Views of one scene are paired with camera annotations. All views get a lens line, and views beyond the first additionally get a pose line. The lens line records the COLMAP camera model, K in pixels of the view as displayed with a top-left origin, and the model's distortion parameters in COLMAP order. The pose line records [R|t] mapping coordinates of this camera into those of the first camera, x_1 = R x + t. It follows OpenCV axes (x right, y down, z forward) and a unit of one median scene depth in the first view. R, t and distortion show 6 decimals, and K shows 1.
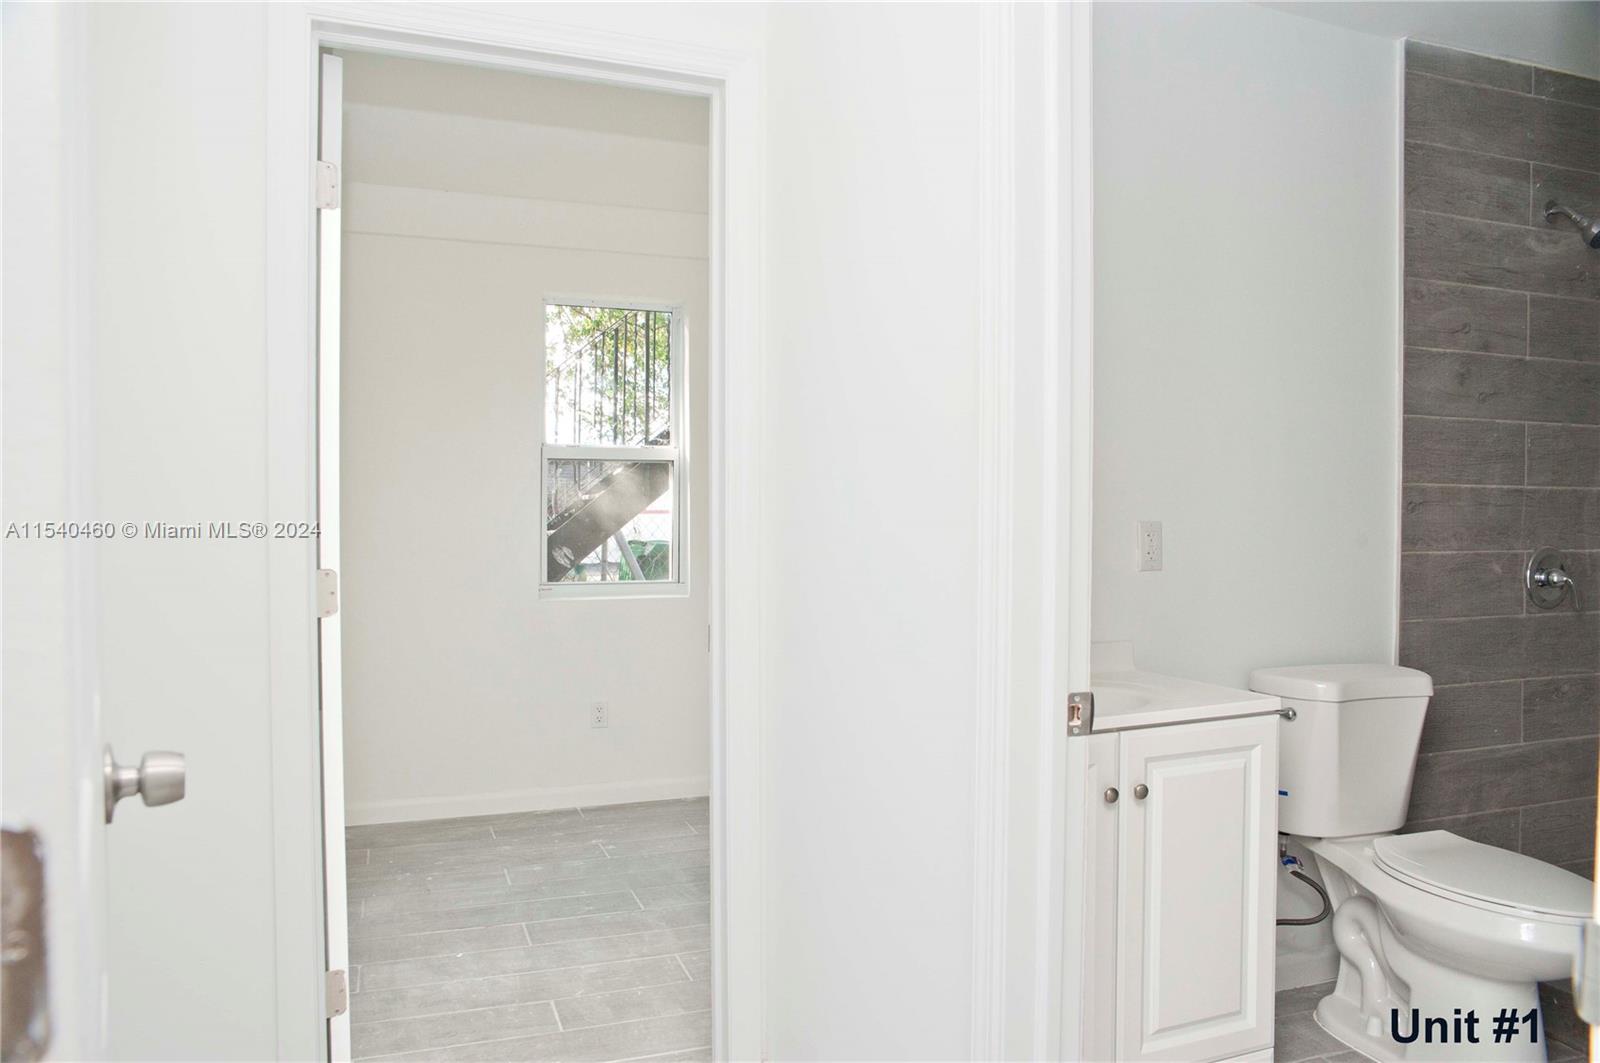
lens RADIAL K [[1127.7, 0, 798.4], [0, 1127.7, 529.4], [0, 0, 1]] dist [-0.091314, 0.080163]
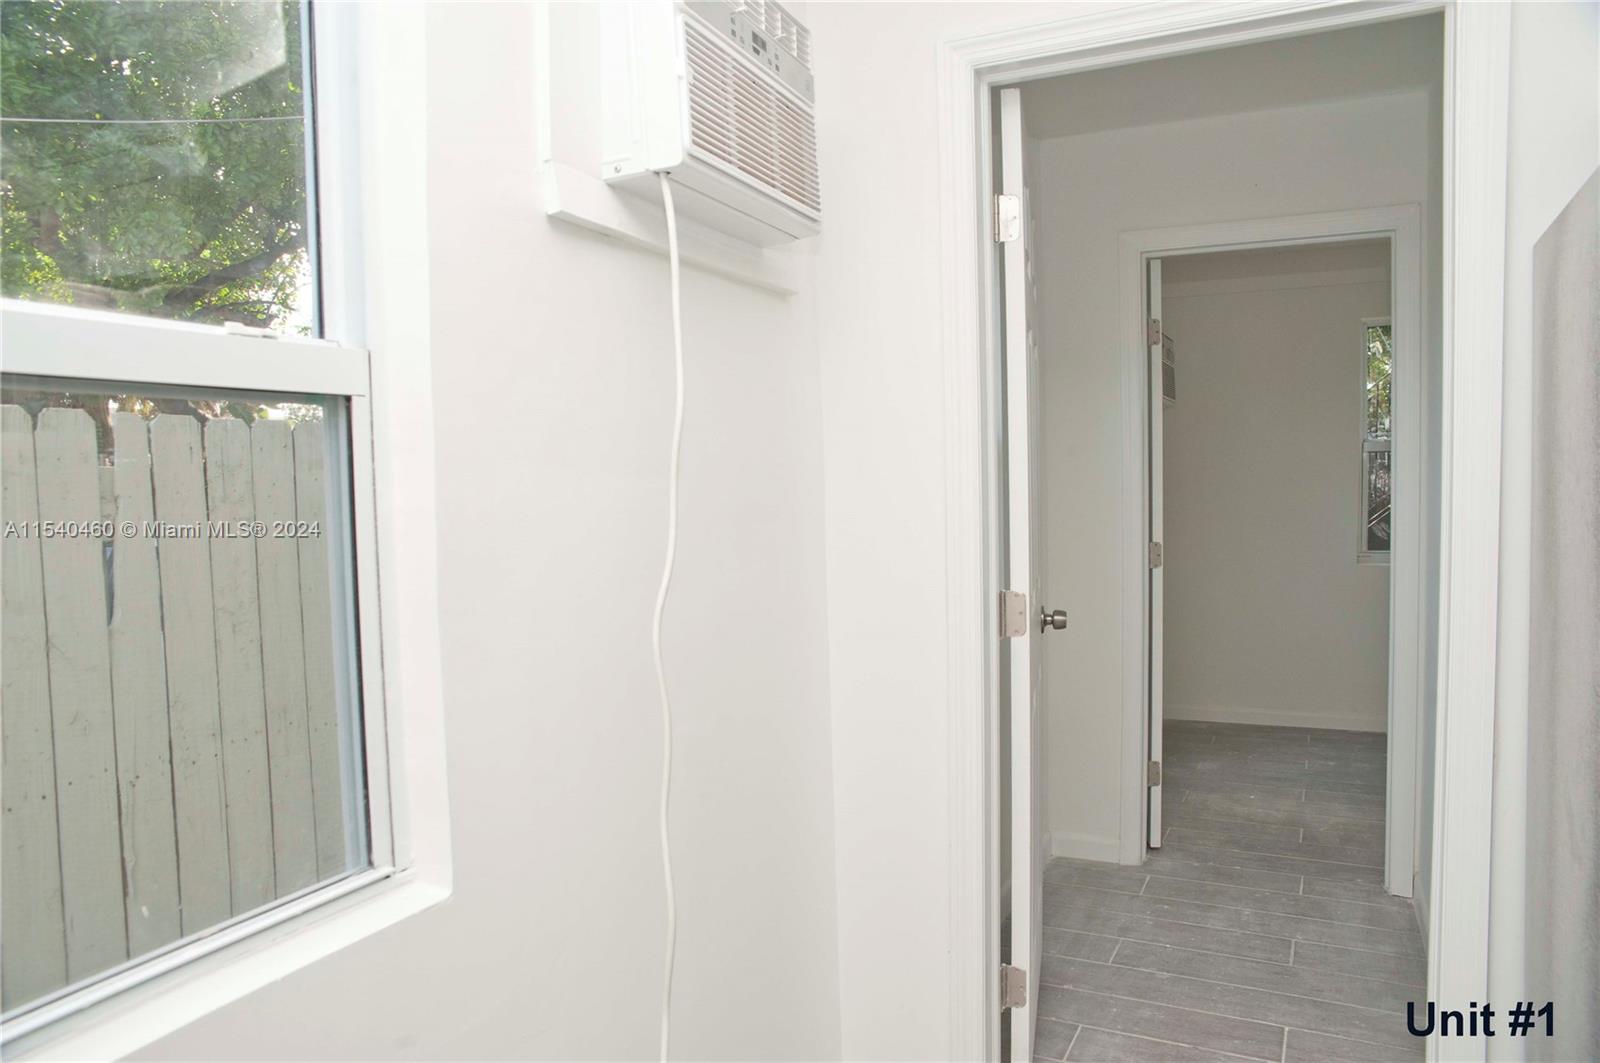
lens RADIAL K [[1127.7, 0, 798.7], [0, 1127.7, 536.0], [0, 0, 1]] dist [-0.091314, 0.080163]
pose [[0.701914, 0.026428, -0.711771, 0.359360], [0.004405, 0.999131, 0.041441, -0.040025], [0.712248, -0.032224, 0.701188, -0.536155]]
